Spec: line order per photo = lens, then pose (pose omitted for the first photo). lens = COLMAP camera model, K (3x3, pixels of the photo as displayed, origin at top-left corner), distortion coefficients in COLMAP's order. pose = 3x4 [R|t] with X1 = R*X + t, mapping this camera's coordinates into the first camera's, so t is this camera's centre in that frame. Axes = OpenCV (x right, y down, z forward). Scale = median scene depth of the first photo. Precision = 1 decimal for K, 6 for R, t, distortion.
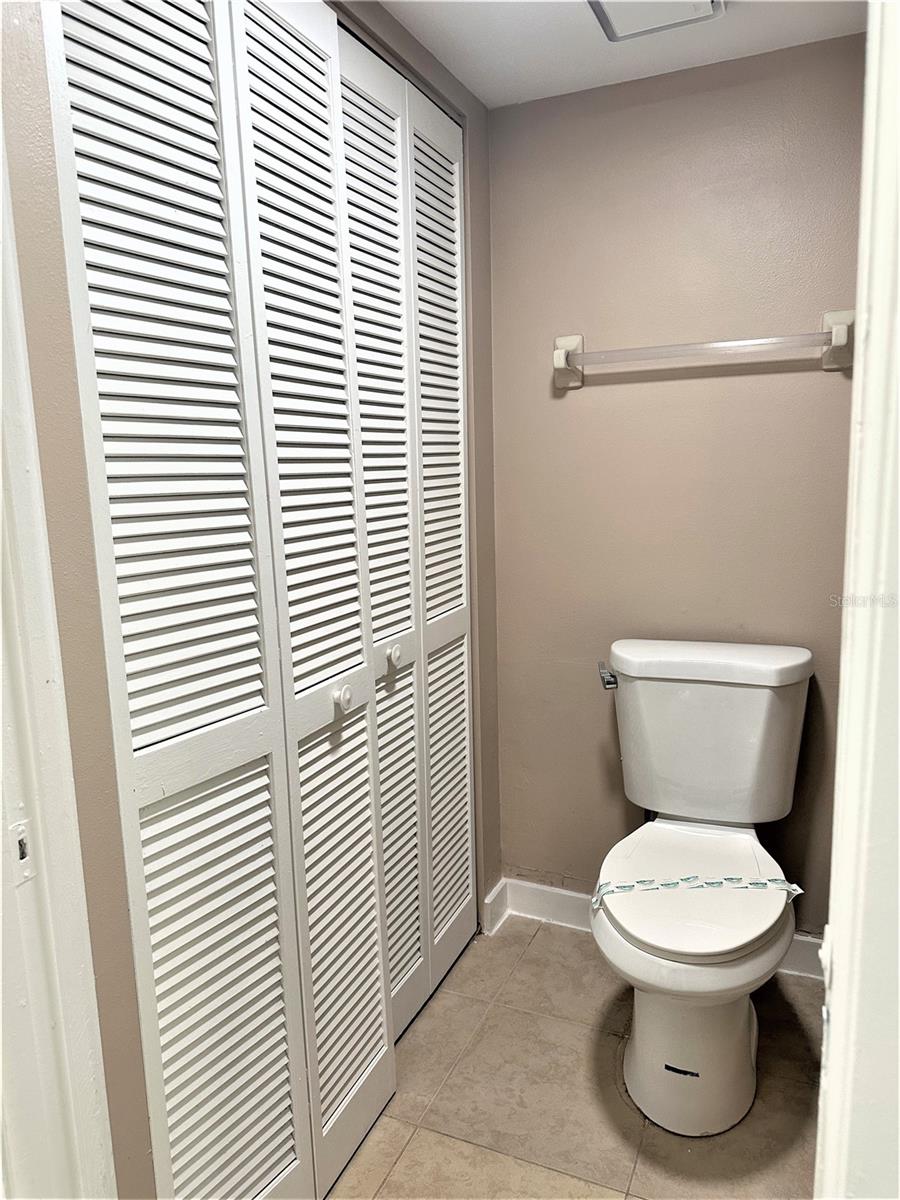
lens RADIAL K [[827.7, 0, 450.0], [0, 827.7, 600.0], [0, 0, 1]] dist [-0.002520, -0.004329]
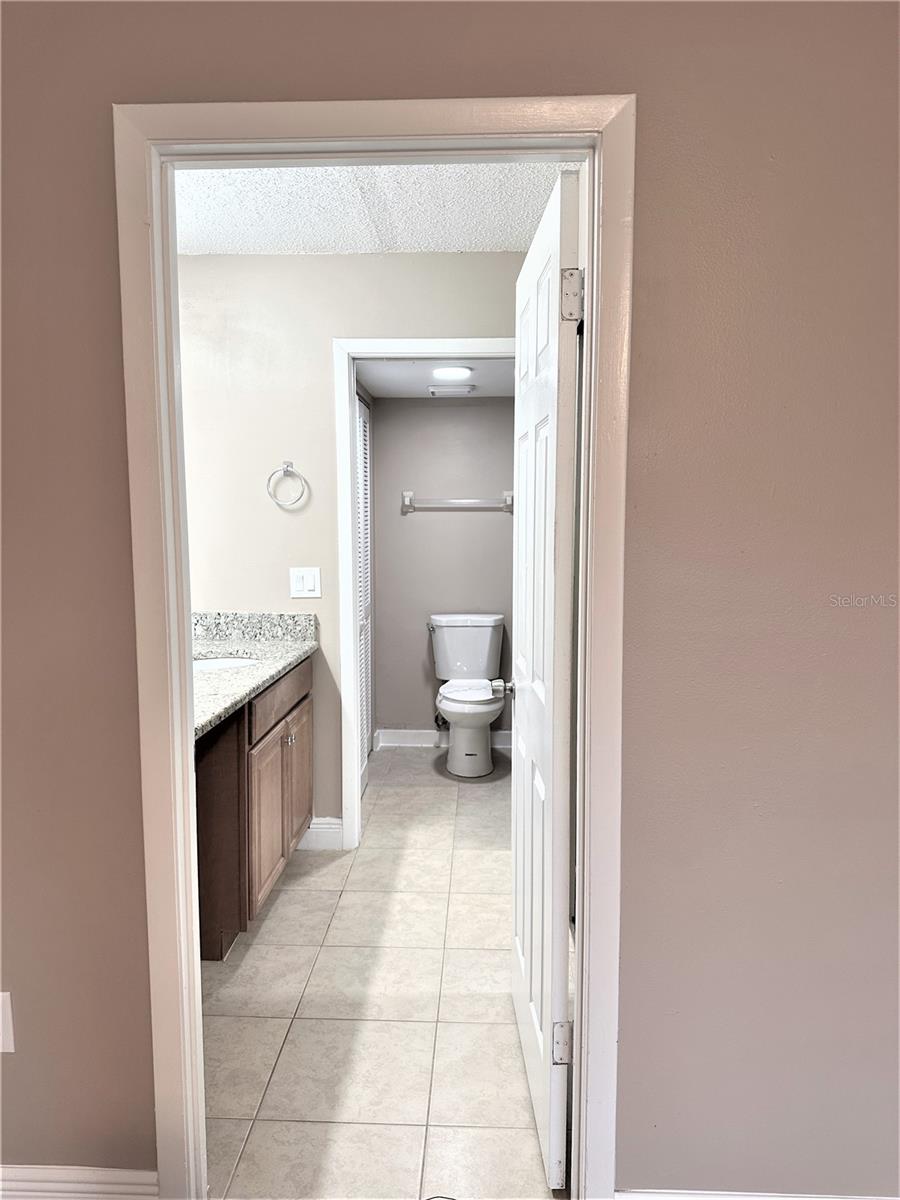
lens RADIAL K [[858.0, 0, 450.0], [0, 858.0, 600.0], [0, 0, 1]] dist [0.006183, -0.010959]
pose [[0.926271, -0.006381, 0.376804, -0.781664], [0.036373, 0.996702, -0.072535, 0.213597], [-0.375099, 0.080892, 0.923449, -1.525858]]
